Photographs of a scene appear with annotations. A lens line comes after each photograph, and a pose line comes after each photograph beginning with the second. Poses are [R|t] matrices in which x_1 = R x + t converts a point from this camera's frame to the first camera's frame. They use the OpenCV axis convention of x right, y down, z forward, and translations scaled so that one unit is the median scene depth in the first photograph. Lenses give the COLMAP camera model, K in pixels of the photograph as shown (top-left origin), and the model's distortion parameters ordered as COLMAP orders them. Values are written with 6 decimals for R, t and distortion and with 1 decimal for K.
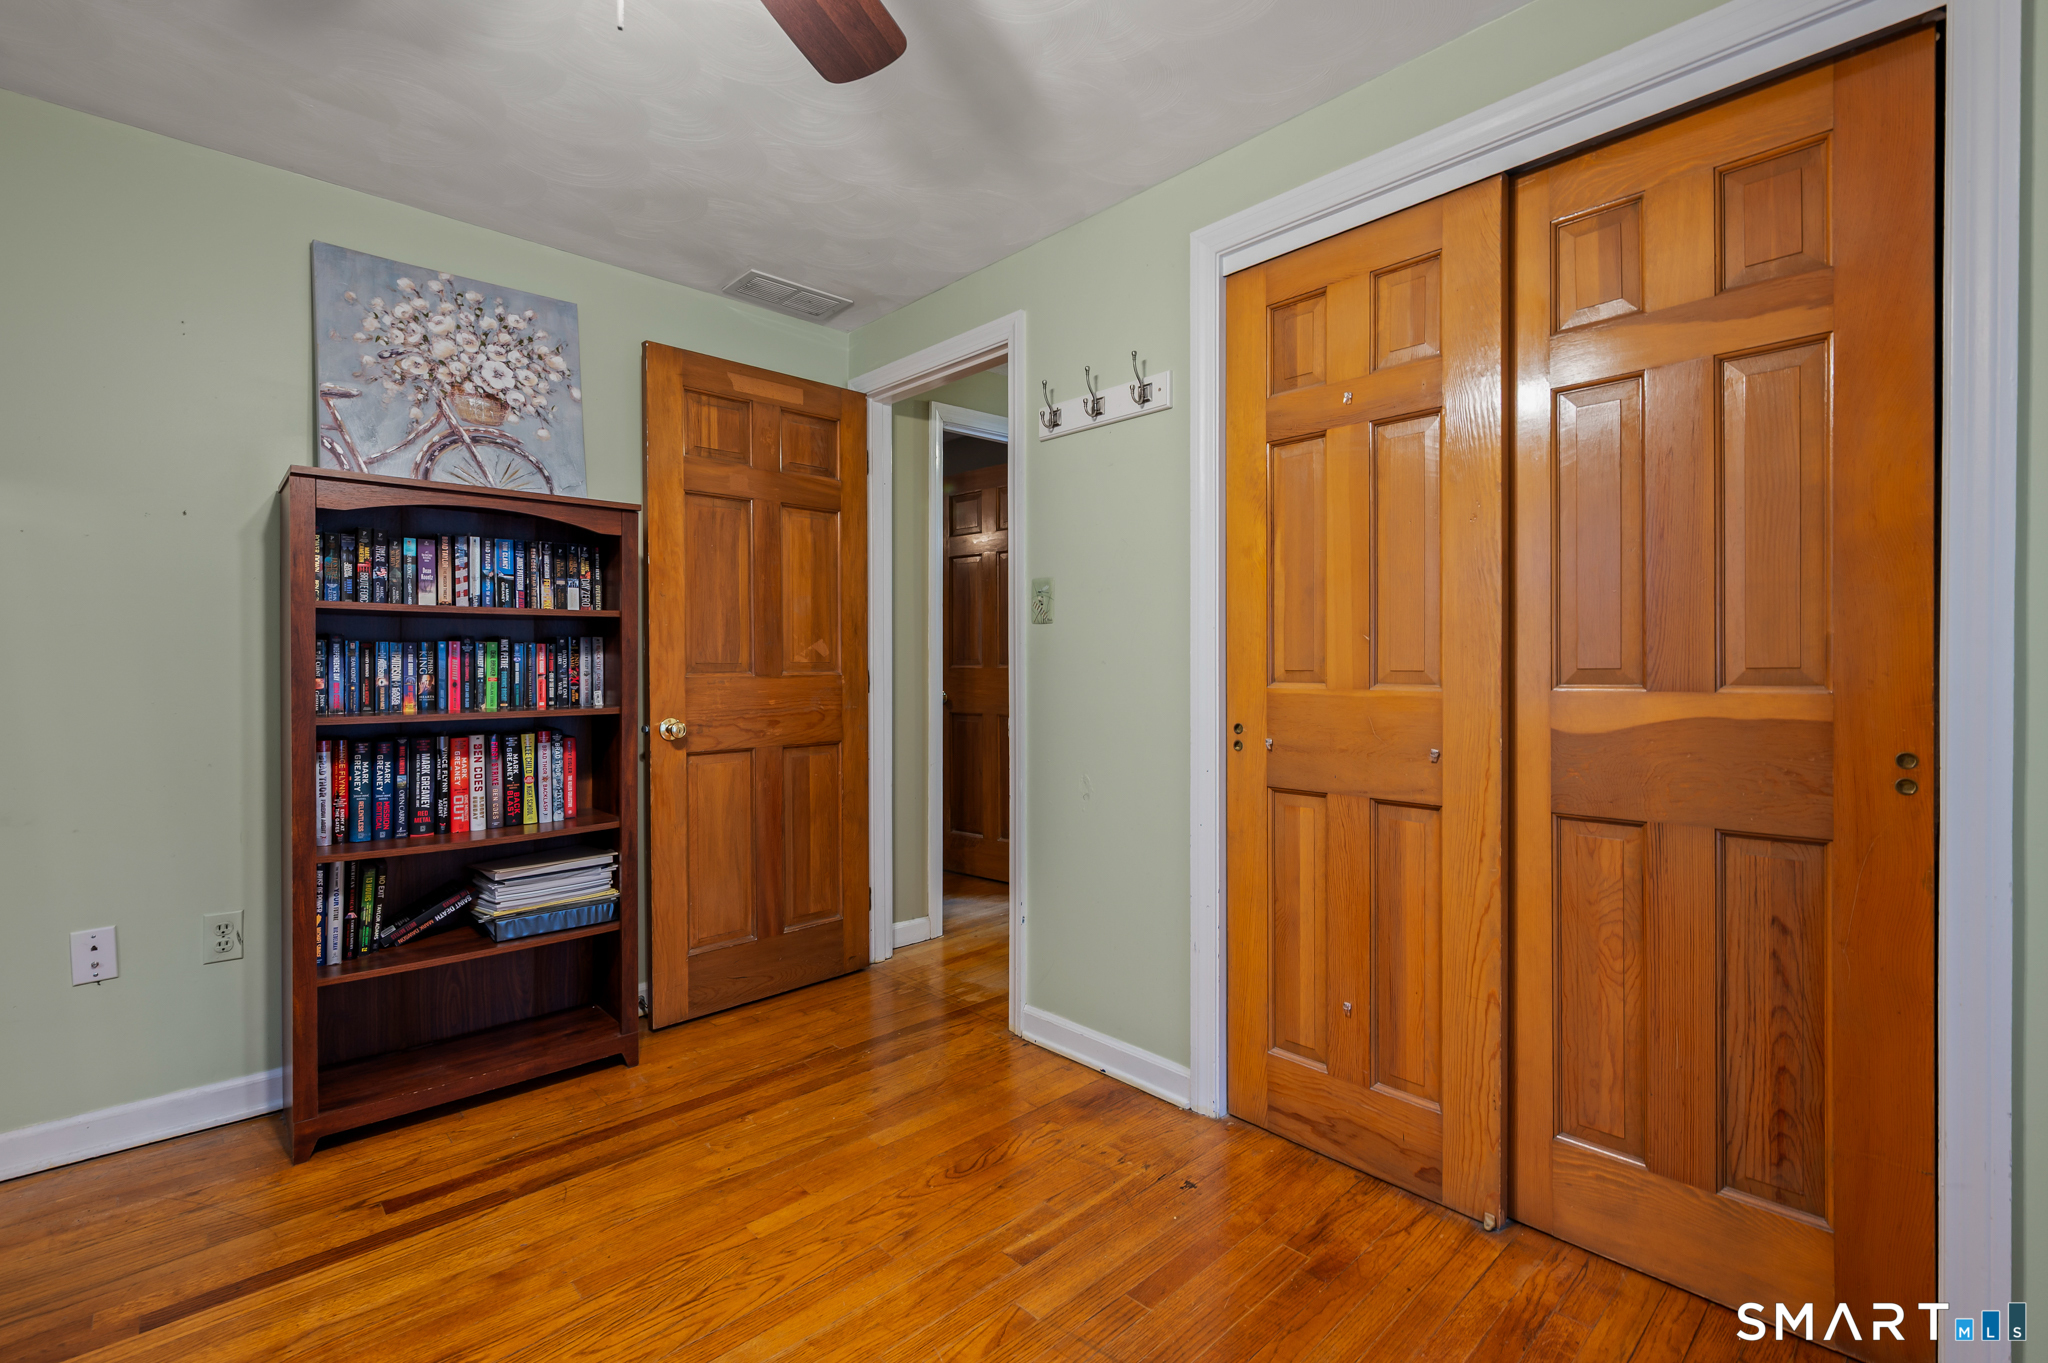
lens RADIAL K [[918.4, 0, 1044.8], [0, 918.4, 672.0], [0, 0, 1]] dist [-0.004351, -0.000664]
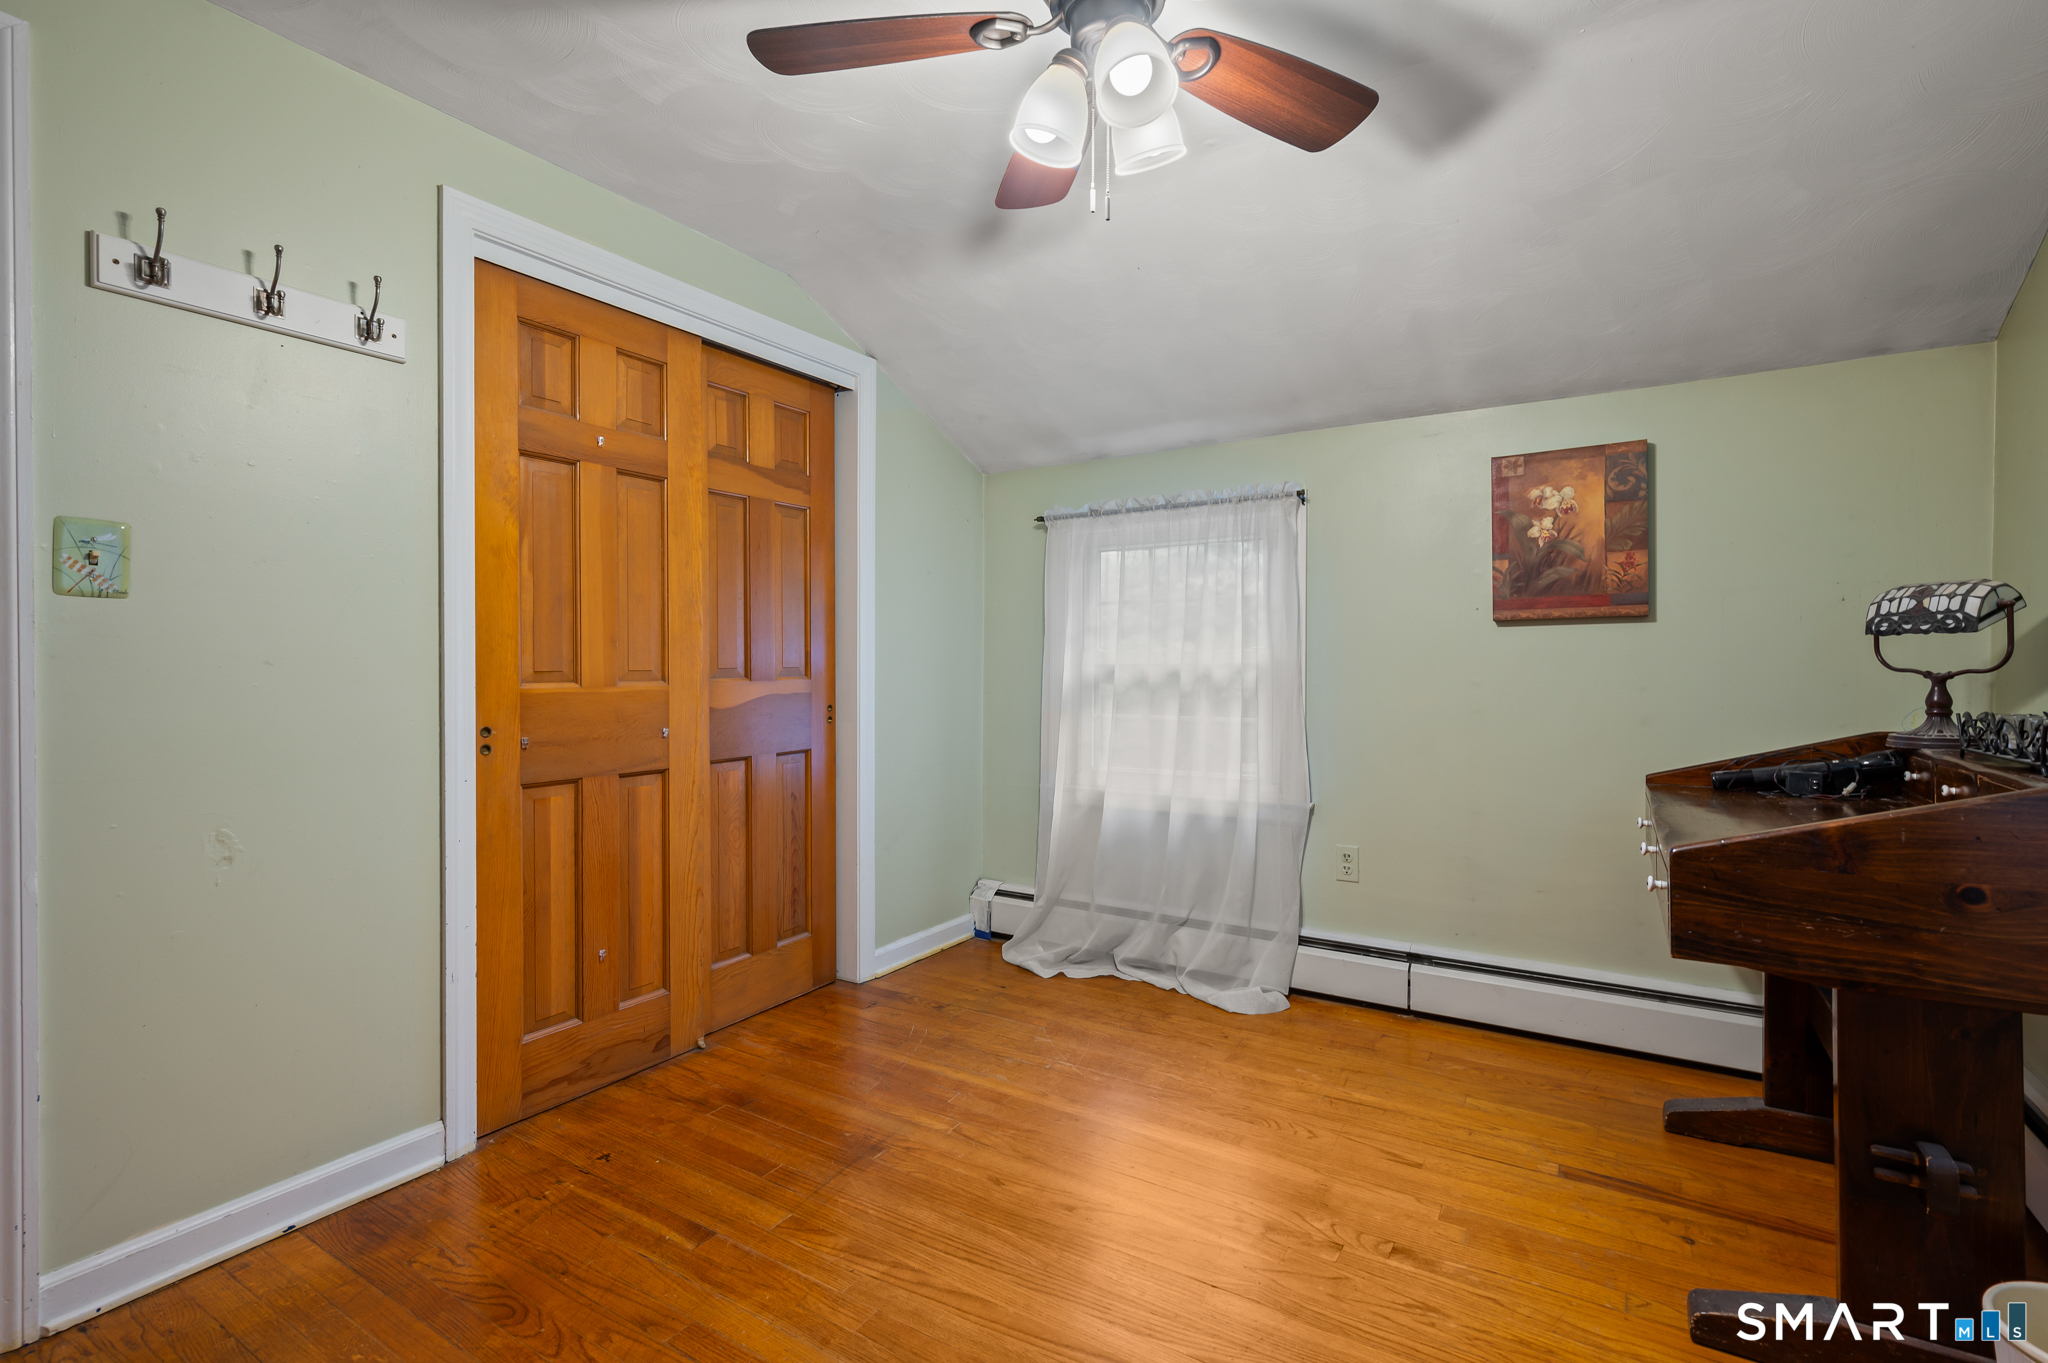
lens RADIAL K [[915.7, 0, 995.3], [0, 915.7, 664.4], [0, 0, 1]] dist [-0.004871, -0.000561]
pose [[-0.223109, 0.001102, 0.974793, -0.930013], [0.004727, 0.999989, -0.000049, -0.007586], [-0.974782, 0.004597, -0.223112, 0.757741]]
